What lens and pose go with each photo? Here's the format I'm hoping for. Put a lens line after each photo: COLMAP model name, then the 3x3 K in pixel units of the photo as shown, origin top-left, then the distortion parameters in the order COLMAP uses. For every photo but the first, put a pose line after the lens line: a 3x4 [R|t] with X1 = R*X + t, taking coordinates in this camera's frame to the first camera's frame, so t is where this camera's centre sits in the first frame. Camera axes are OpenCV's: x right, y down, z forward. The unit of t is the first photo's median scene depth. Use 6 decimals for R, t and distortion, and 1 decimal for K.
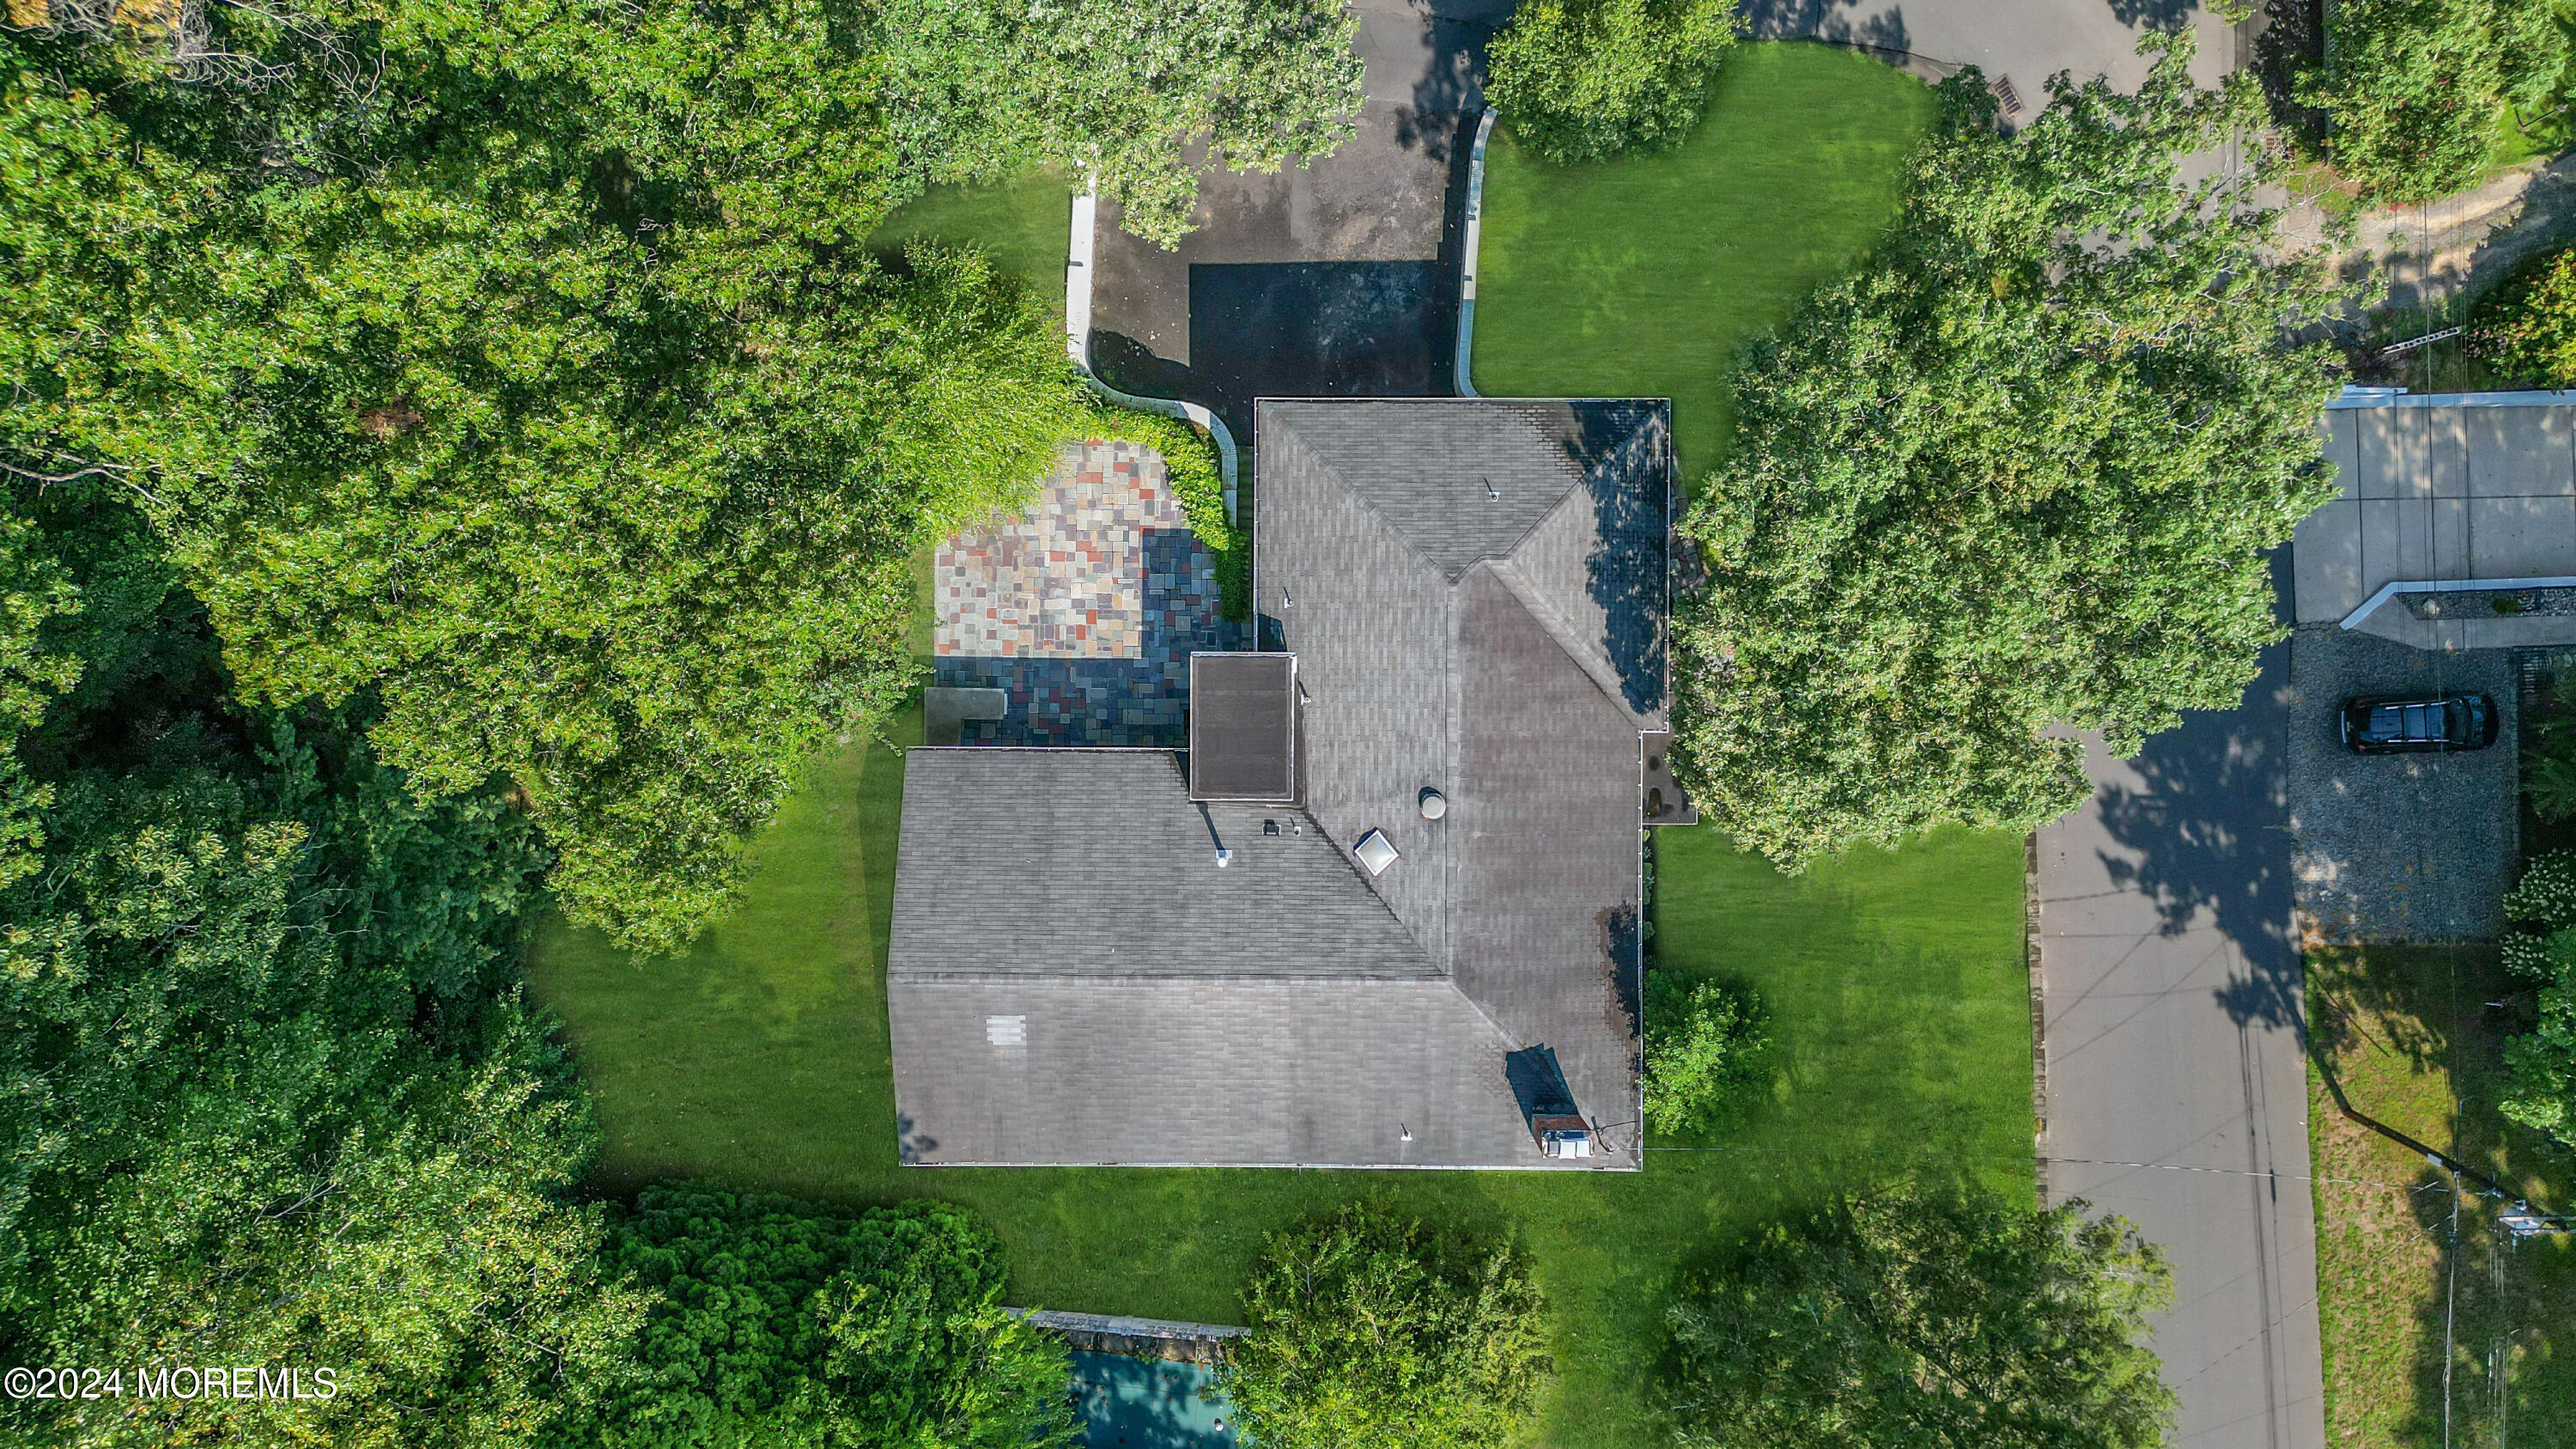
lens RADIAL K [[1841.1, 0, 1288.0], [0, 1841.1, 724.5], [0, 0, 1]] dist [0.026436, -0.005012]
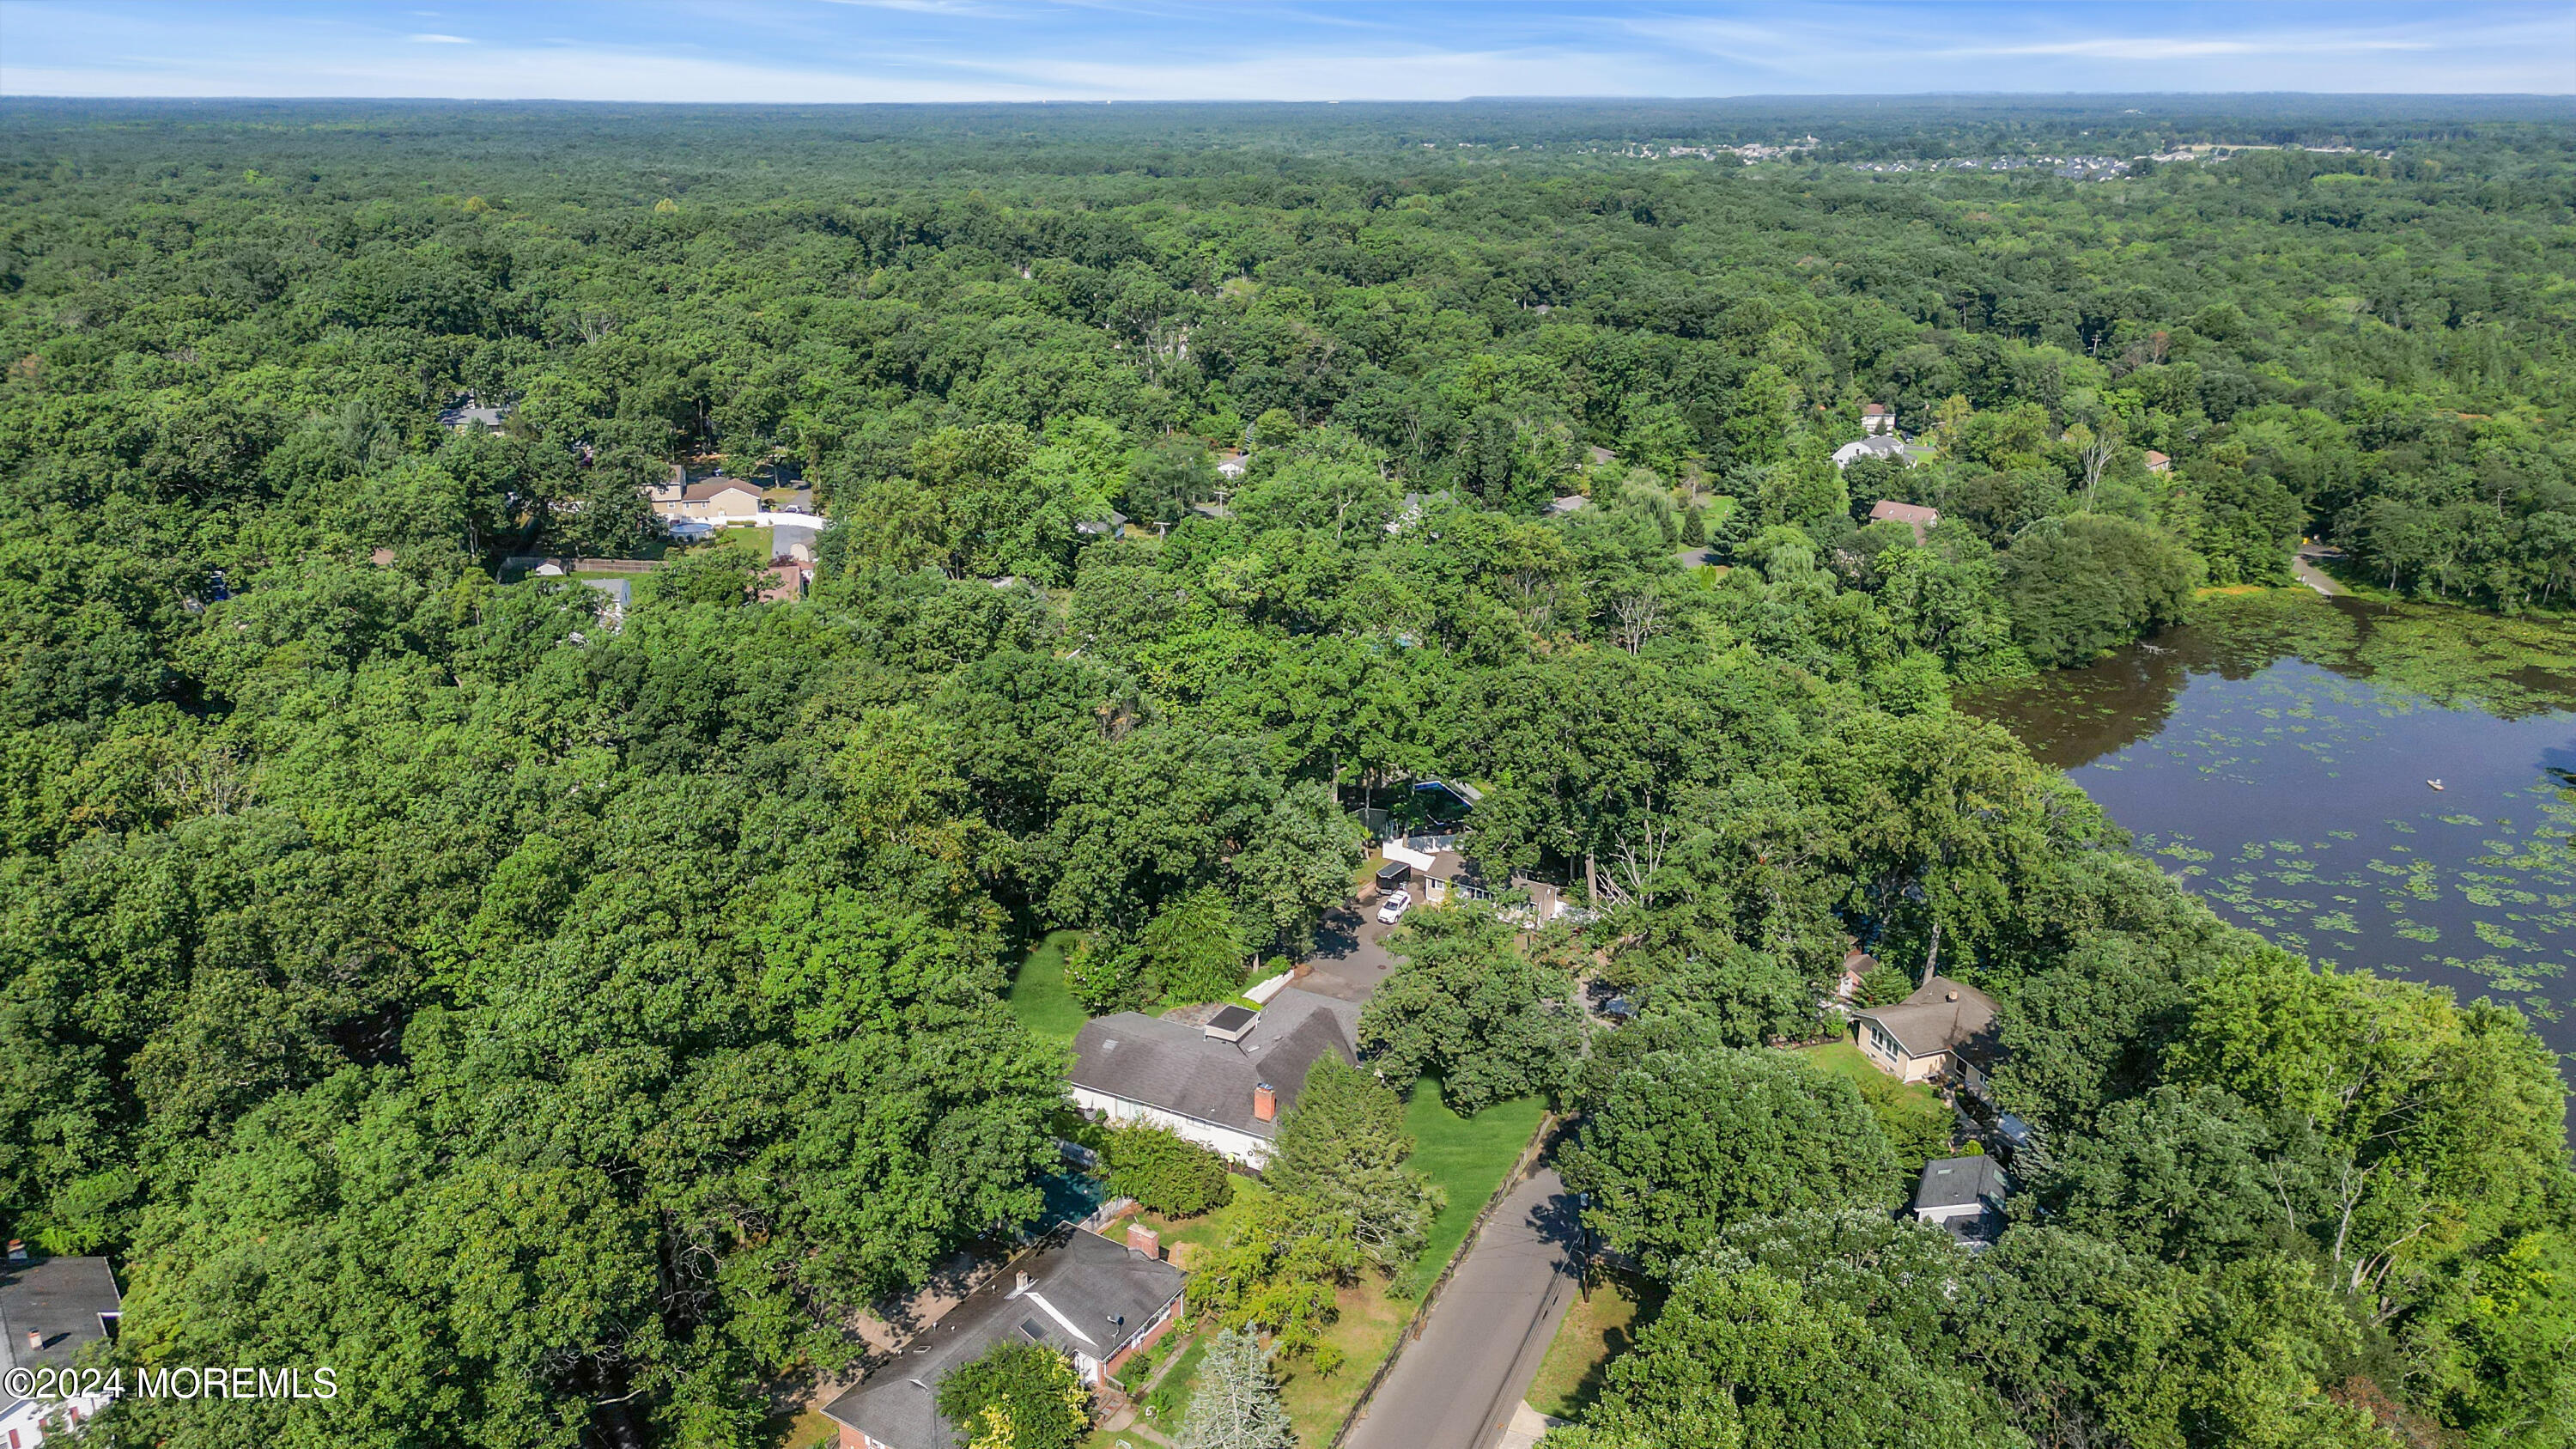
lens RADIAL K [[1841.1, 0, 1288.0], [0, 1841.1, 724.5], [0, 0, 1]] dist [0.026436, -0.005012]
pose [[0.891087, 0.156905, -0.425847, 1.140503], [-0.453760, 0.291165, -0.842214, 2.128318], [-0.008156, 0.943718, 0.330650, -0.389598]]
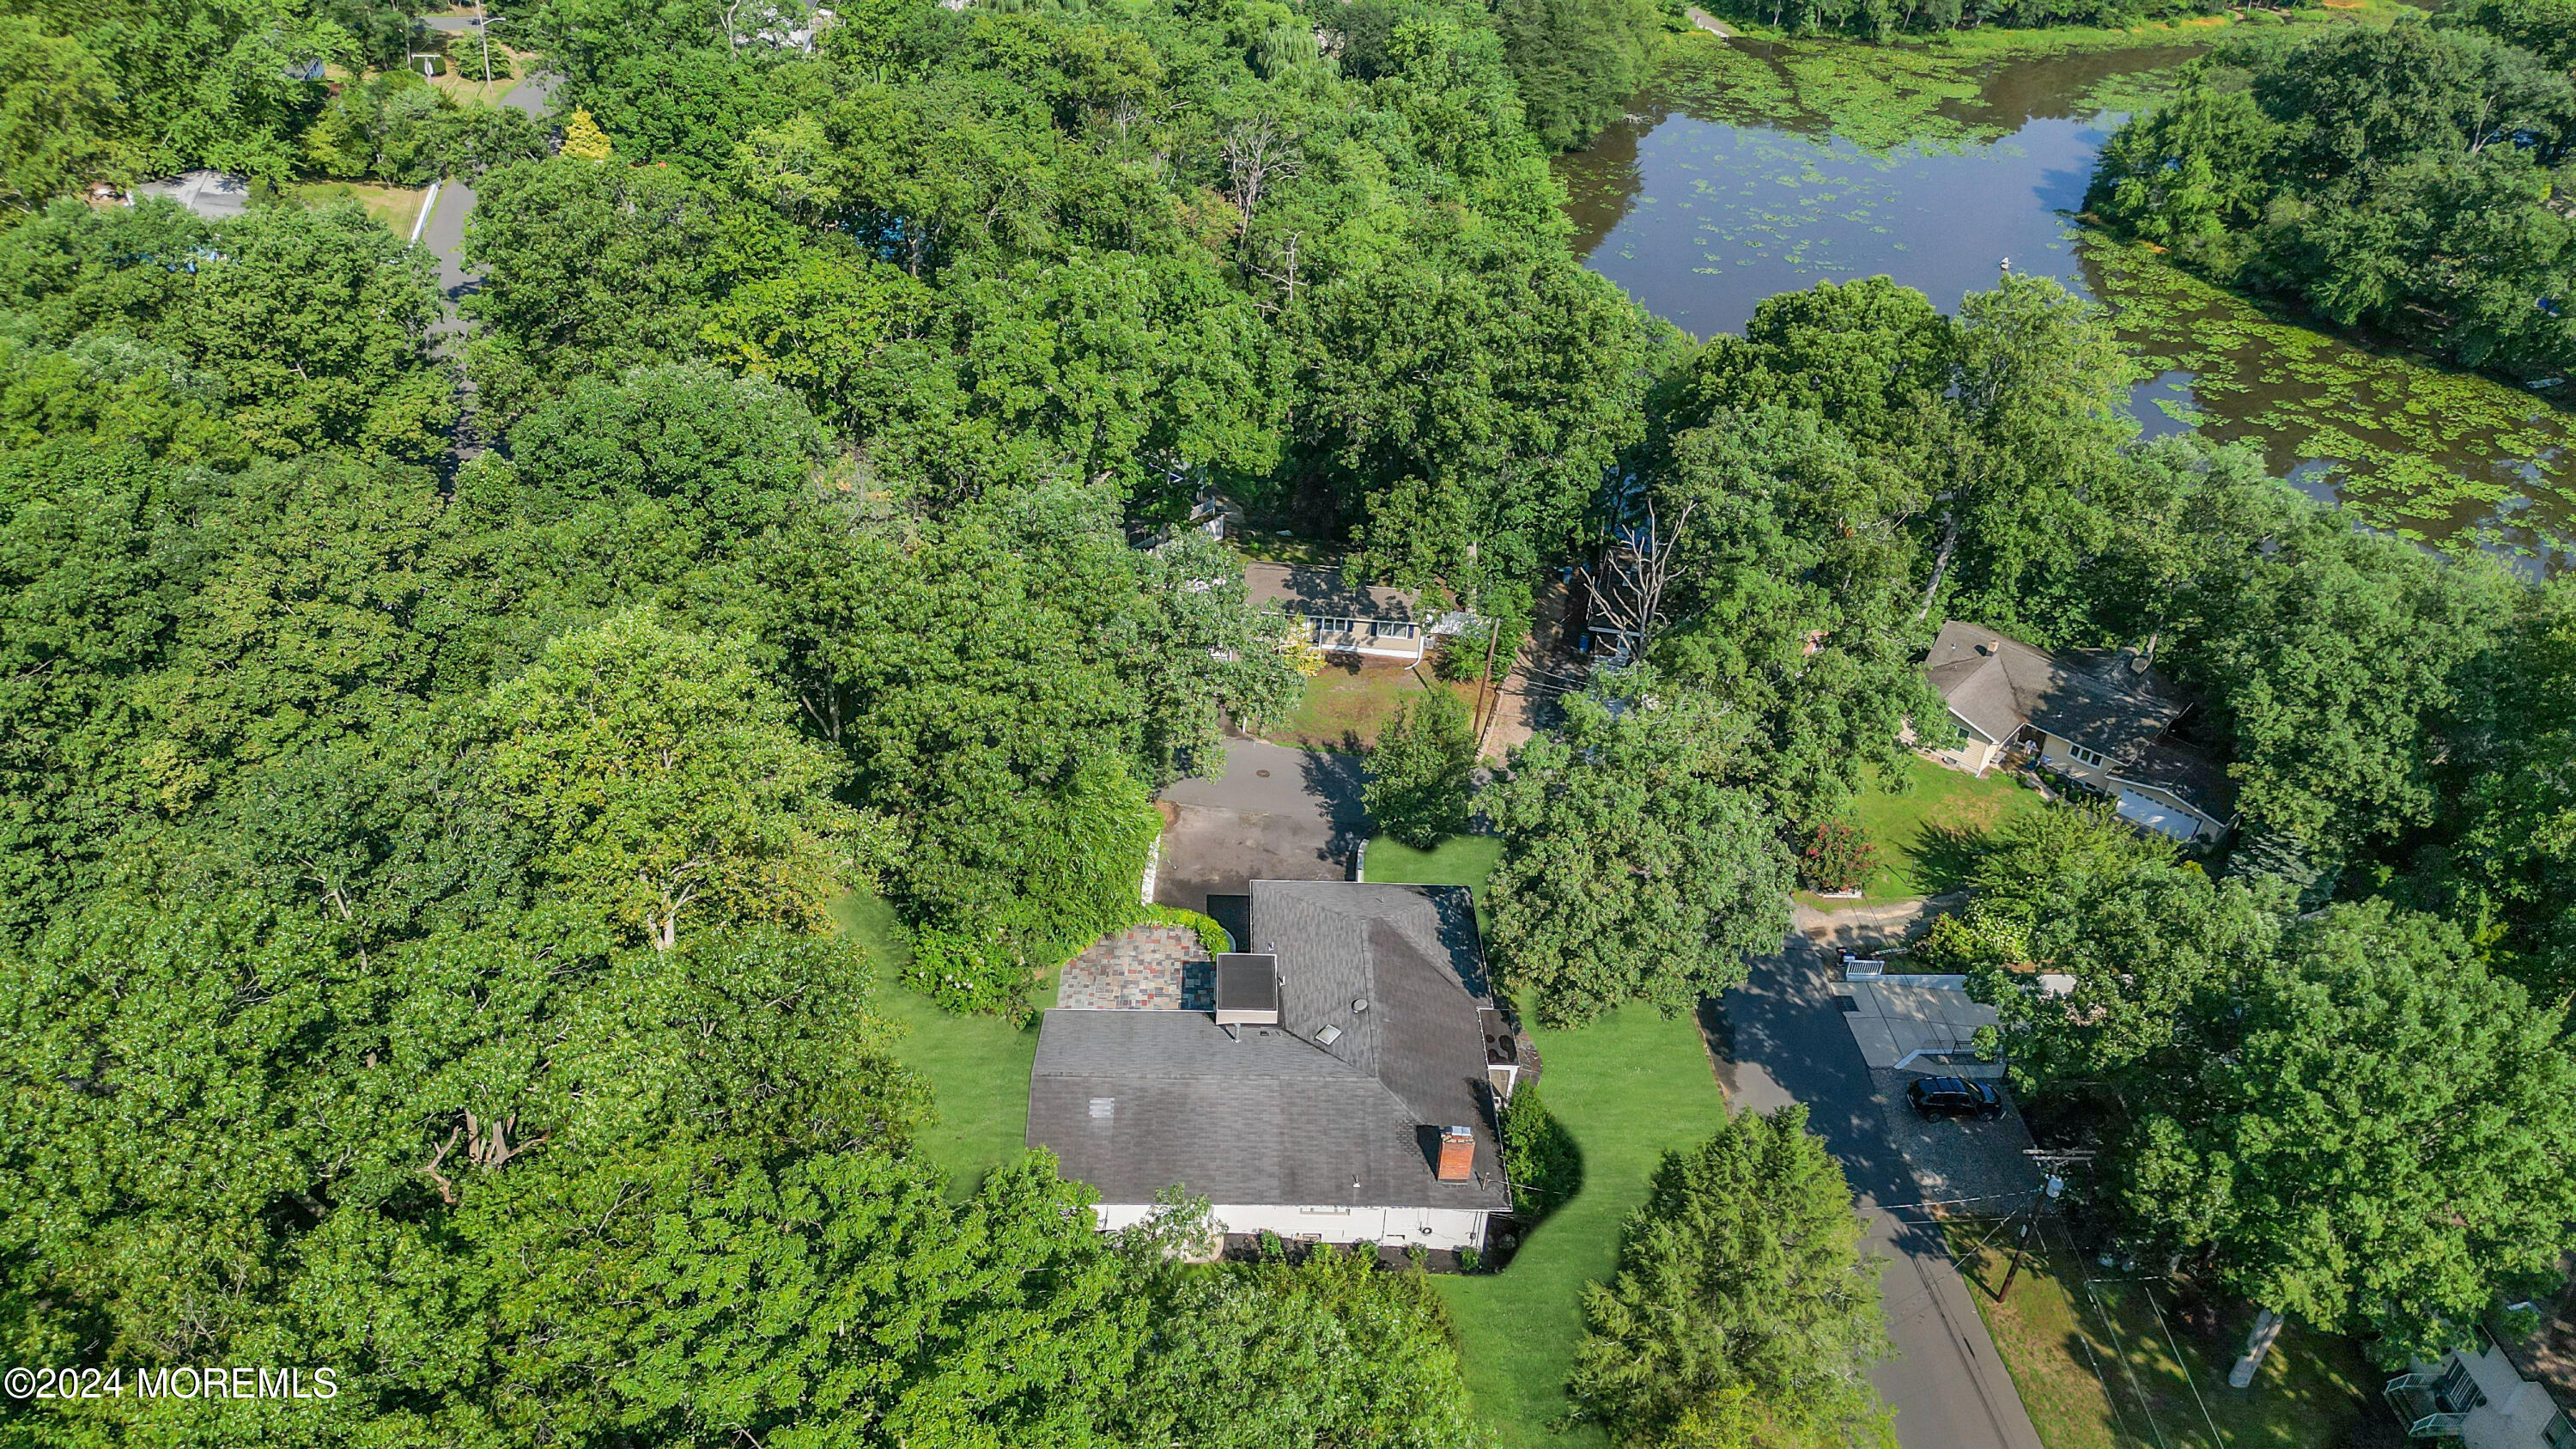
lens RADIAL K [[1841.1, 0, 1288.0], [0, 1841.1, 724.5], [0, 0, 1]] dist [0.026436, -0.005012]
pose [[0.997679, 0.030799, 0.060731, -0.091015], [0.033083, 0.560306, -0.827625, 1.193772], [-0.059518, 0.827713, 0.557987, -0.154271]]
